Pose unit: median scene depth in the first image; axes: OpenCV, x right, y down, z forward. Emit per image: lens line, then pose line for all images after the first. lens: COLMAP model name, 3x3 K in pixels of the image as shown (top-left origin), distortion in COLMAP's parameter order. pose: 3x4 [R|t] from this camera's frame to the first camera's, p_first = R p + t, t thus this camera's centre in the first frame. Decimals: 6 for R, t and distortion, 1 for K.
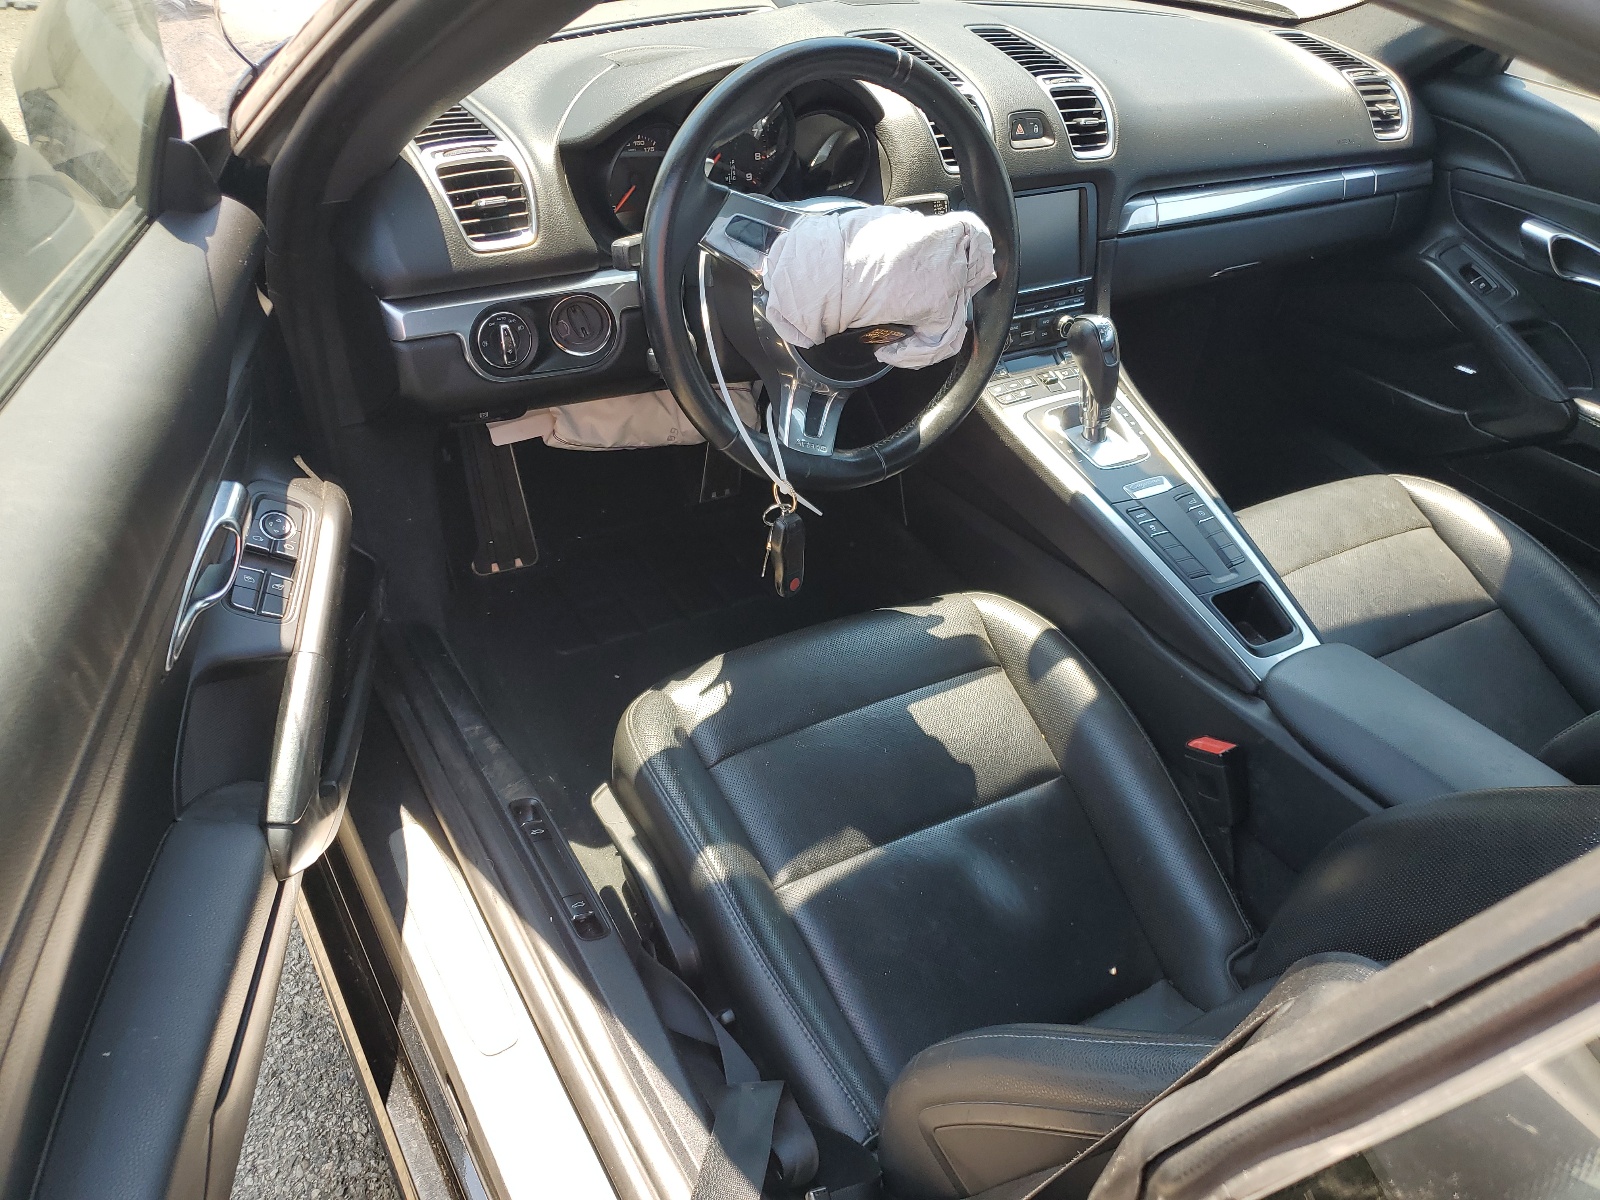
lens RADIAL K [[1186.4, 0, 800.0], [0, 1186.4, 600.0], [0, 0, 1]] dist [0.005282, 0.004591]
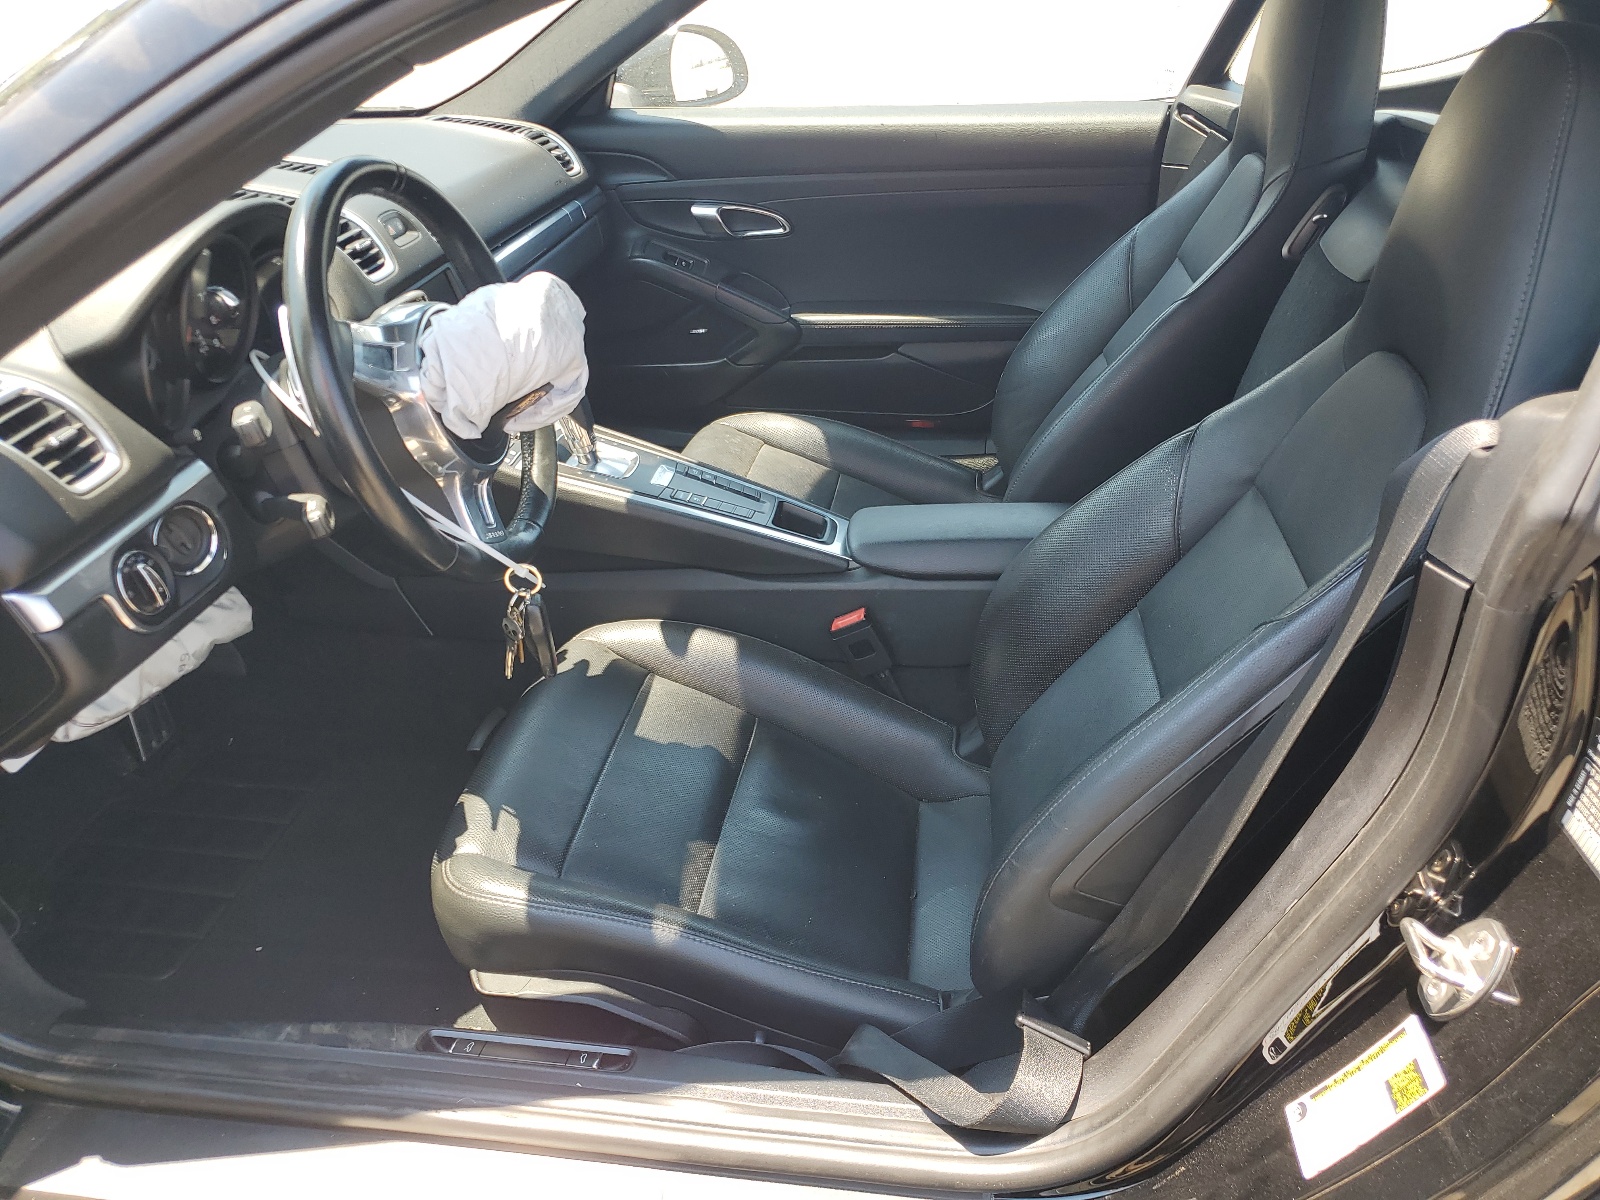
lens RADIAL K [[1208.0, 0, 800.0], [0, 1208.0, 600.0], [0, 0, 1]] dist [0.000082, -0.003879]
pose [[0.625255, -0.458439, 0.631577, -0.377103], [0.515761, 0.850093, 0.106453, -0.043692], [-0.585702, 0.259183, 0.767970, 0.054676]]
